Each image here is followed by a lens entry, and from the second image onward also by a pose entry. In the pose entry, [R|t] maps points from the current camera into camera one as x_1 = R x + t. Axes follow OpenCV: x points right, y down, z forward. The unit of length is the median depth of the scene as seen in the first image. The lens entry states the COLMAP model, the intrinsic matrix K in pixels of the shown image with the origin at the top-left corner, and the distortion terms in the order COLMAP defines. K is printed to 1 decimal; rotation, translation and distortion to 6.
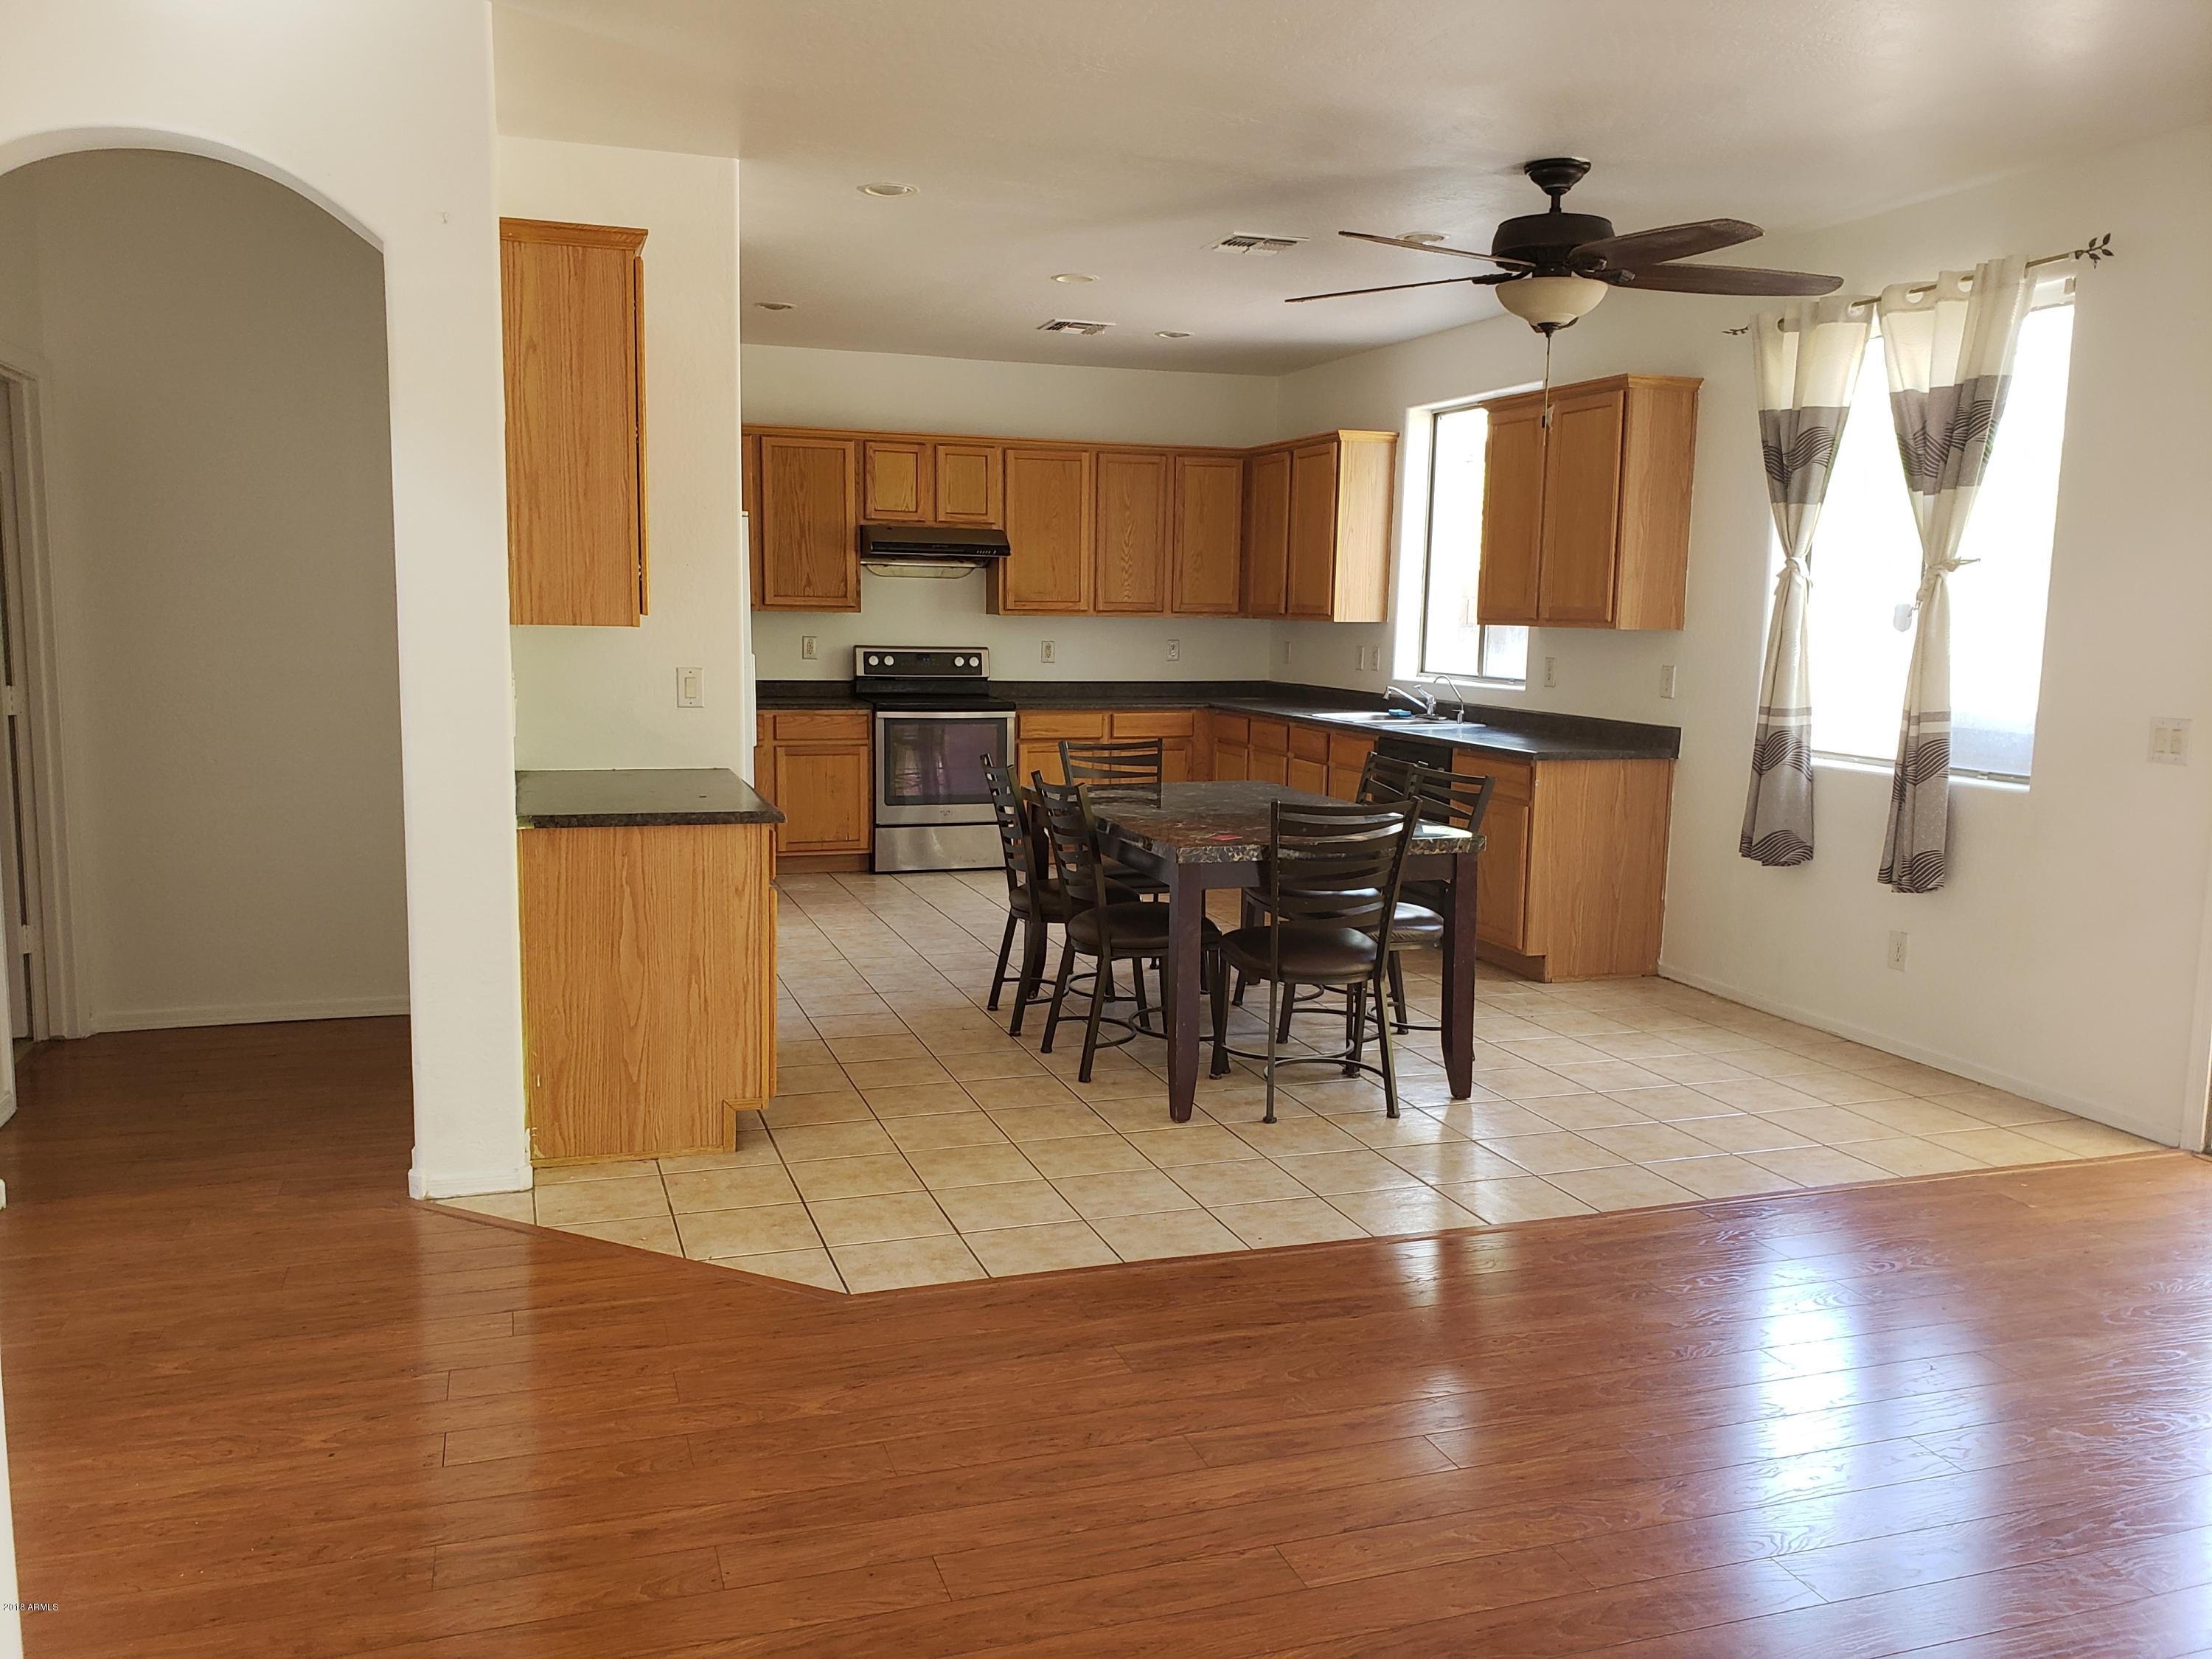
lens RADIAL K [[1735.1, 0, 1105.5], [0, 1735.1, 829.4], [0, 0, 1]] dist [0.003569, 0.009276]
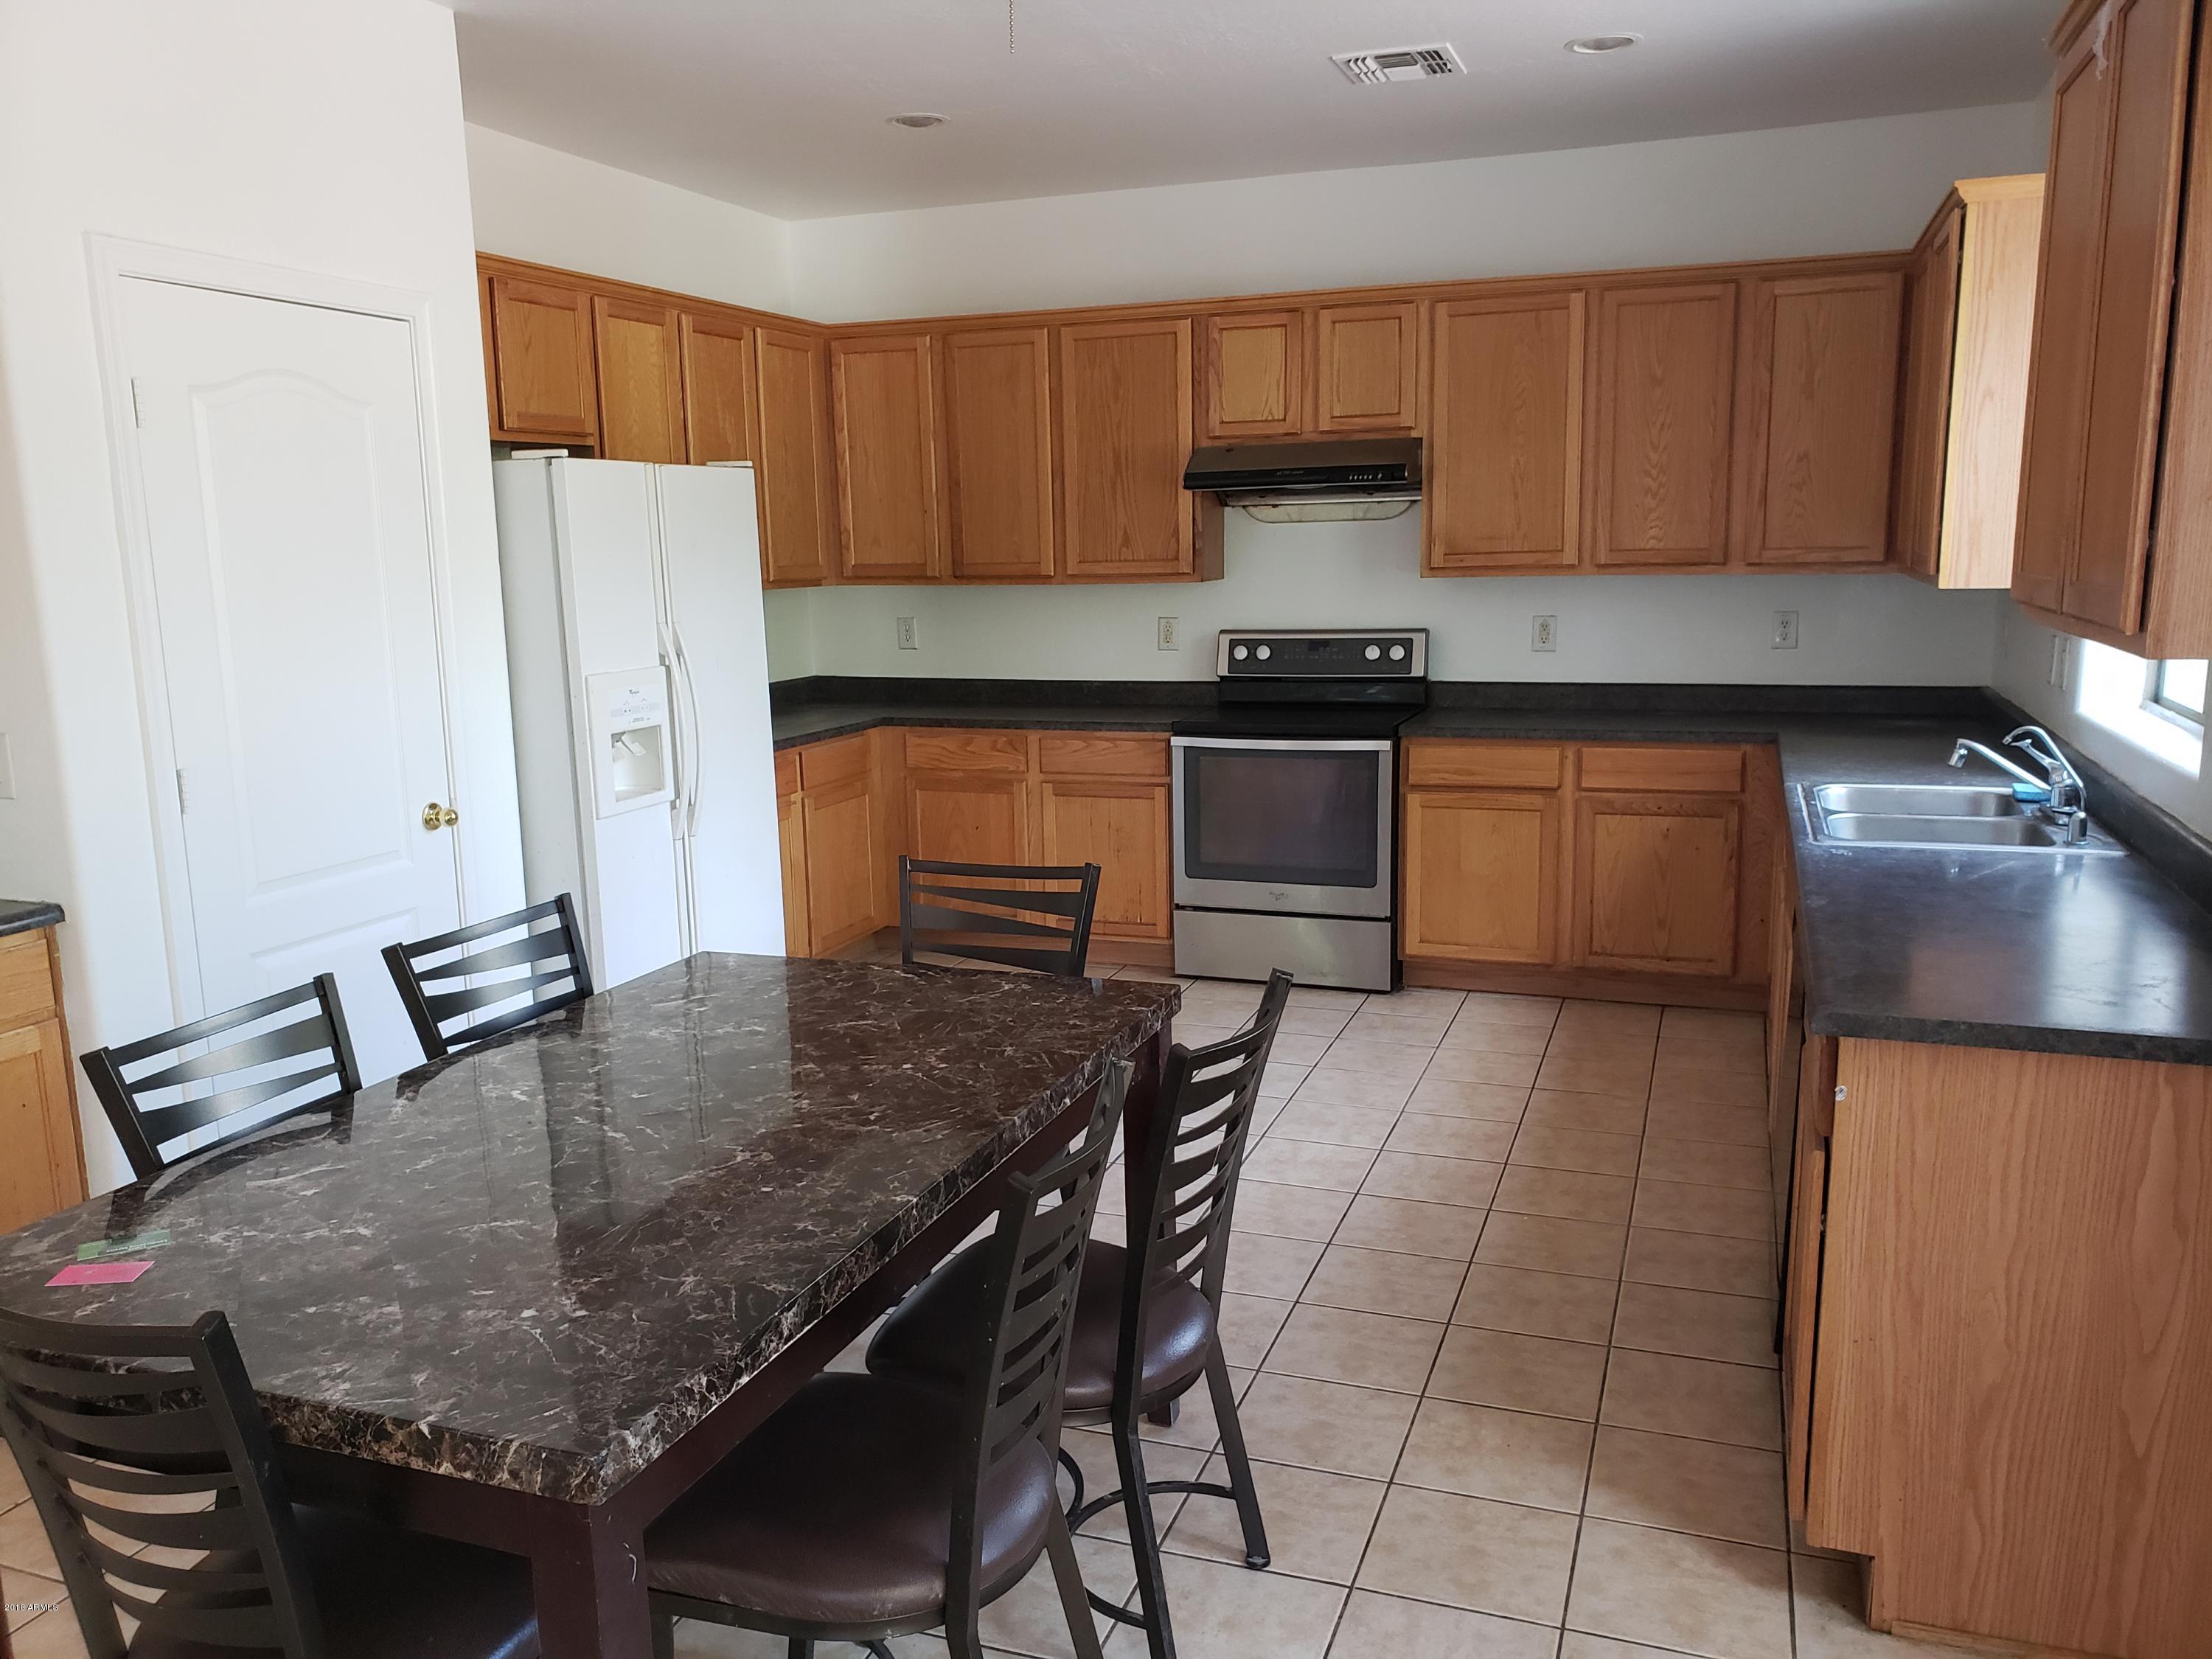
lens RADIAL K [[1735.1, 0, 1105.2], [0, 1735.1, 872.8], [0, 0, 1]] dist [0.003569, 0.009276]
pose [[0.780790, 0.086840, -0.618729, 0.248141], [-0.041402, 0.995308, 0.087447, -0.069901], [0.623420, -0.042661, 0.780722, 0.450240]]
